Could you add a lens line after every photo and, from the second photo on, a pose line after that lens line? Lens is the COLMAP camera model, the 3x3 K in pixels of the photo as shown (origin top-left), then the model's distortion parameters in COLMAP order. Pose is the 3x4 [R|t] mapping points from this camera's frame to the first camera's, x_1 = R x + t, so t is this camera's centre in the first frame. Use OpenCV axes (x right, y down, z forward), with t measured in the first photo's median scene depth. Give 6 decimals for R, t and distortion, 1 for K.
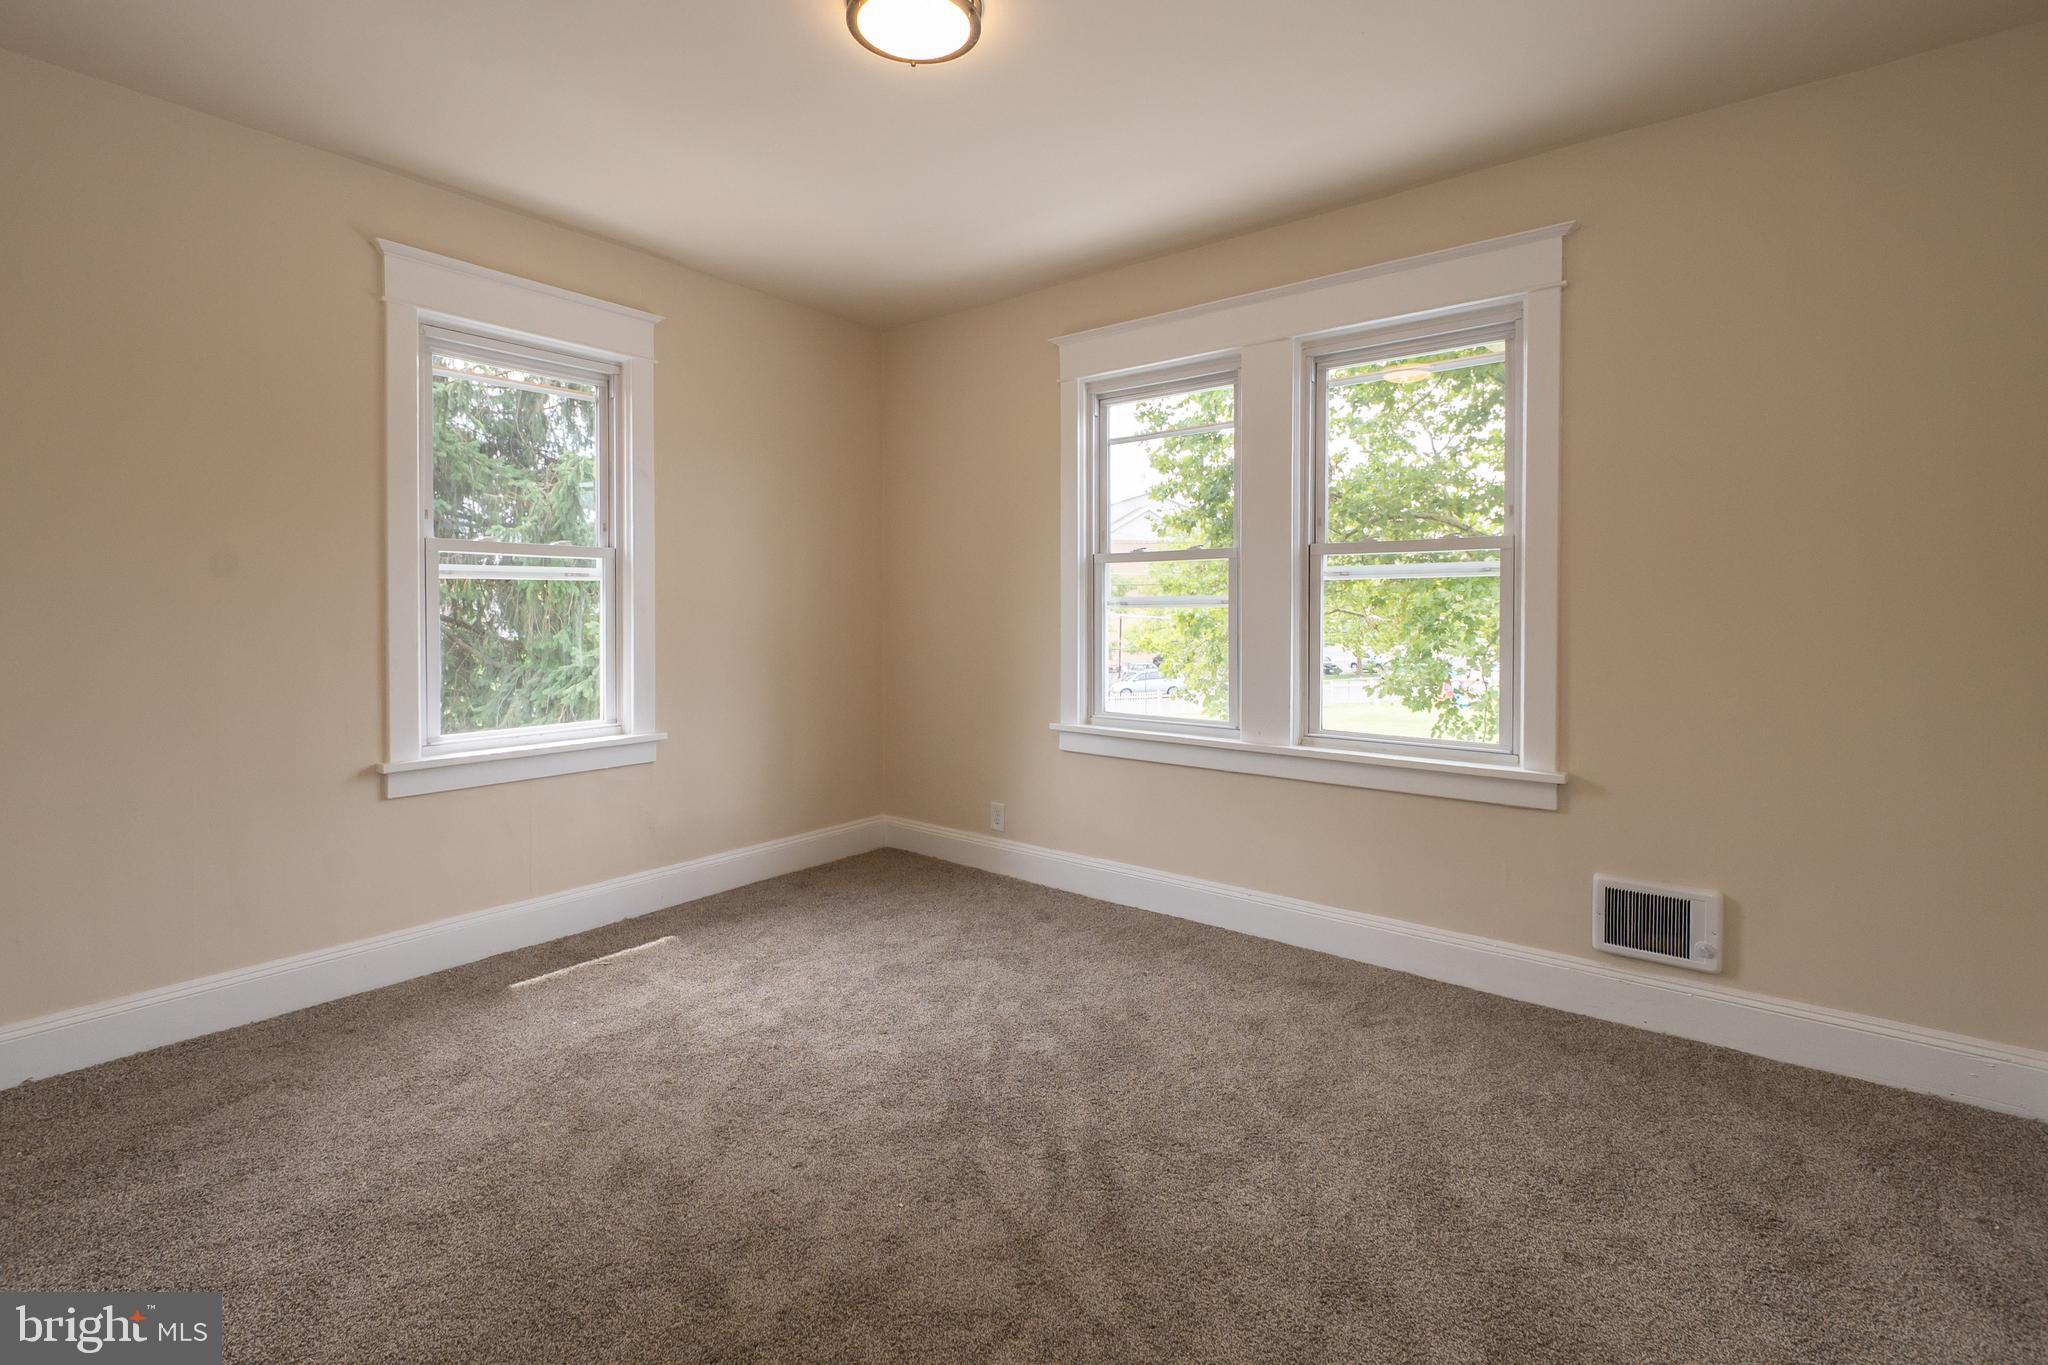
lens RADIAL K [[896.5, 0, 1021.3], [0, 896.5, 616.1], [0, 0, 1]] dist [0.010902, -0.008564]
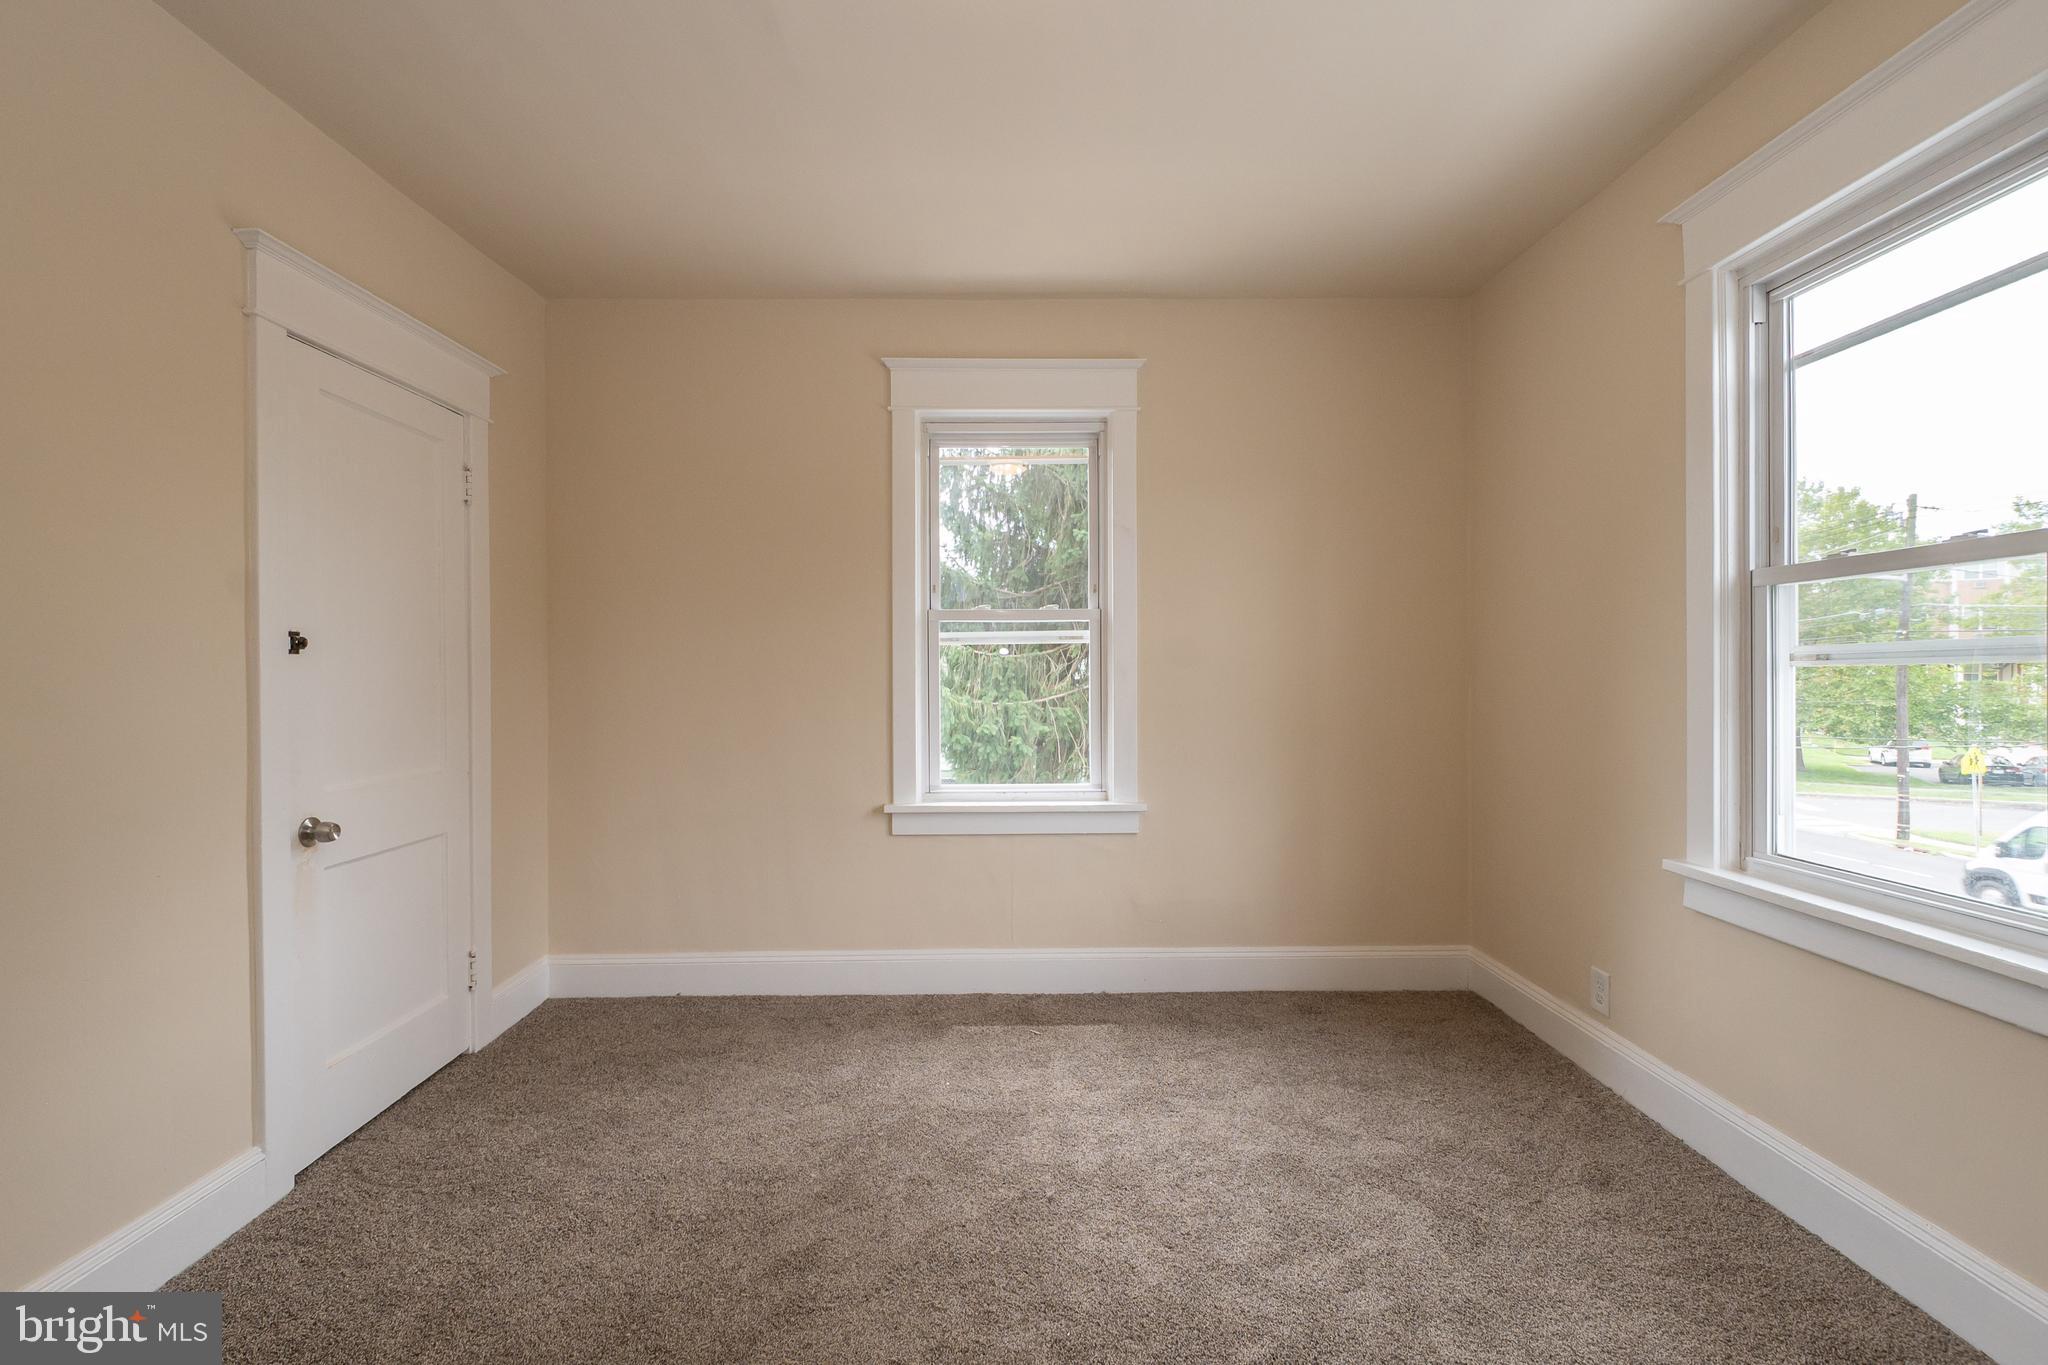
lens RADIAL K [[894.3, 0, 1027.2], [0, 894.3, 677.9], [0, 0, 1]] dist [0.010848, -0.008401]
pose [[0.633832, 0.001825, -0.773469, 0.269025], [-0.000528, 0.999998, 0.001927, -0.003148], [0.773471, -0.000813, 0.633832, 0.348877]]
